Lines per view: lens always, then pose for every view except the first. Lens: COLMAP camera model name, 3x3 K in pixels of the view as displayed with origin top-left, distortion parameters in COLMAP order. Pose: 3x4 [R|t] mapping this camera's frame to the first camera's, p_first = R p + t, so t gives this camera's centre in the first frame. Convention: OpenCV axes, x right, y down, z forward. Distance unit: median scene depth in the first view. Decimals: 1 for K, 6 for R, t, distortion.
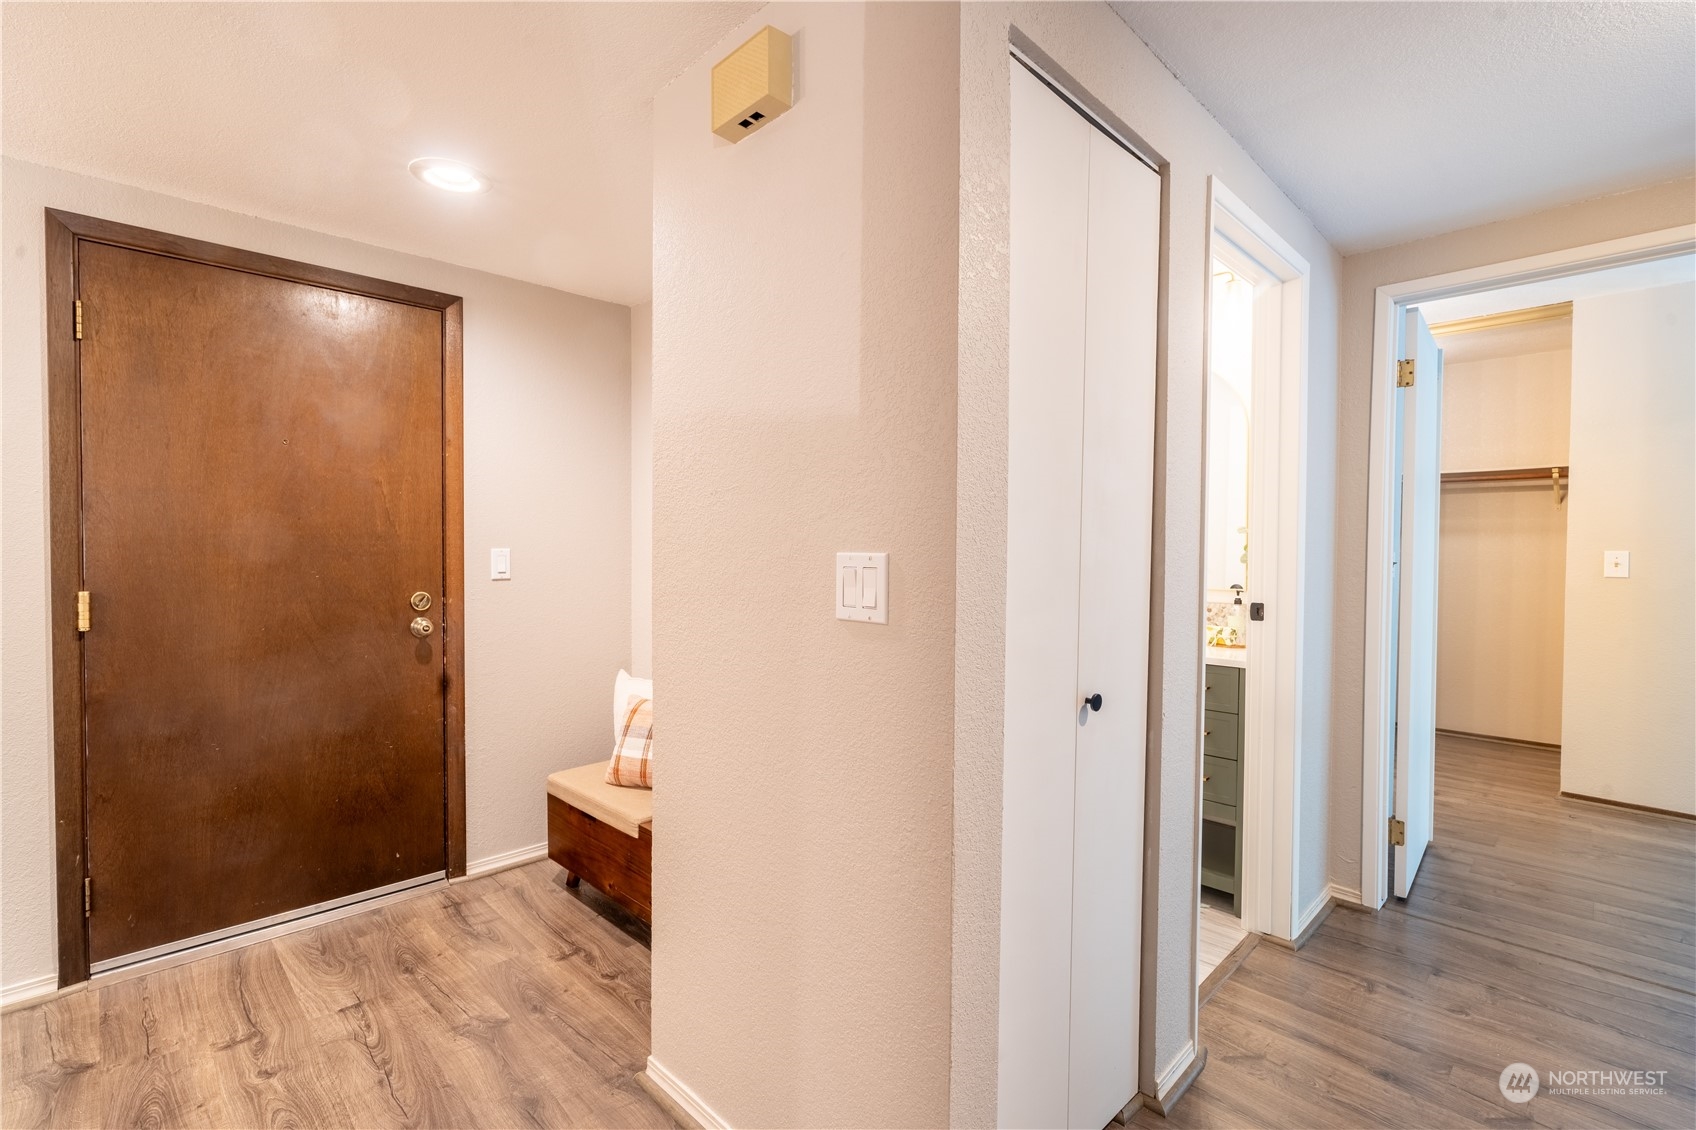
lens RADIAL K [[767.3, 0, 802.3], [0, 767.3, 544.1], [0, 0, 1]] dist [-0.009396, -0.000252]
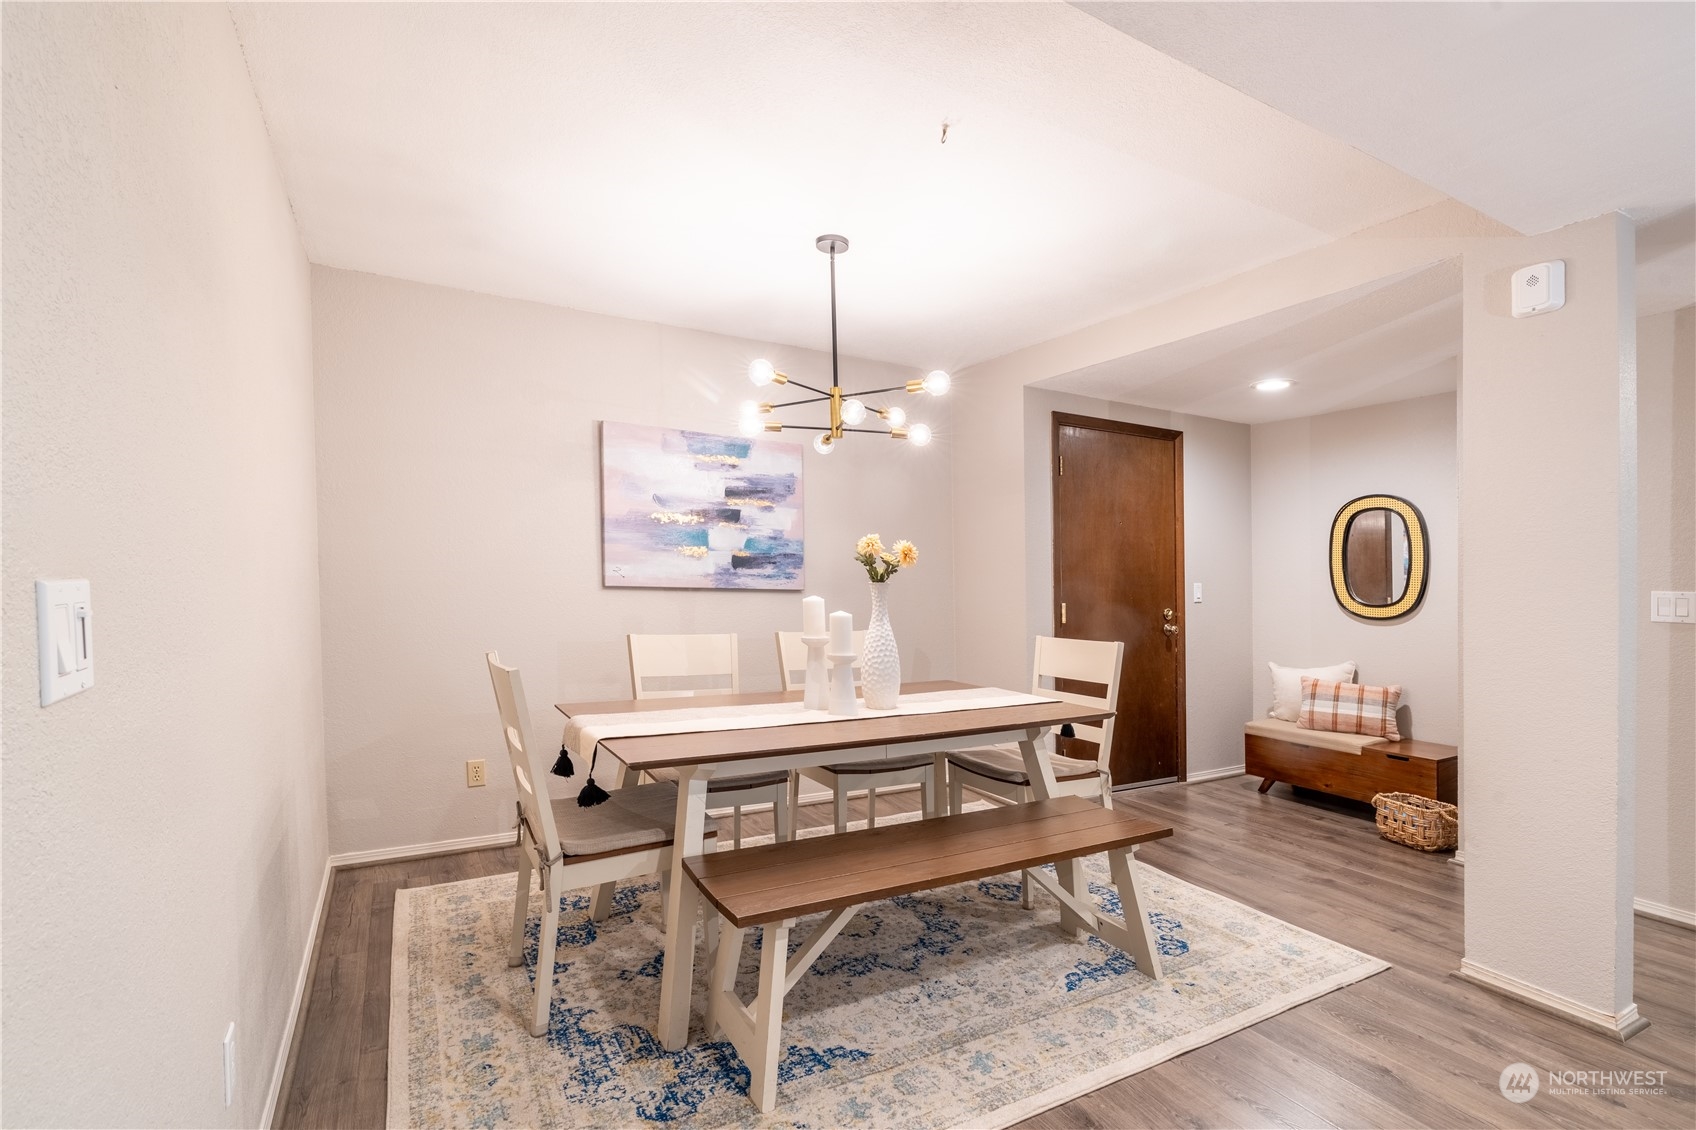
lens RADIAL K [[767.3, 0, 801.7], [0, 767.3, 554.2], [0, 0, 1]] dist [-0.009396, -0.000252]
pose [[0.963423, 0.005835, -0.267921, -0.813363], [-0.012519, 0.999651, -0.023247, -0.007414], [0.267692, 0.025751, 0.963160, -0.832520]]
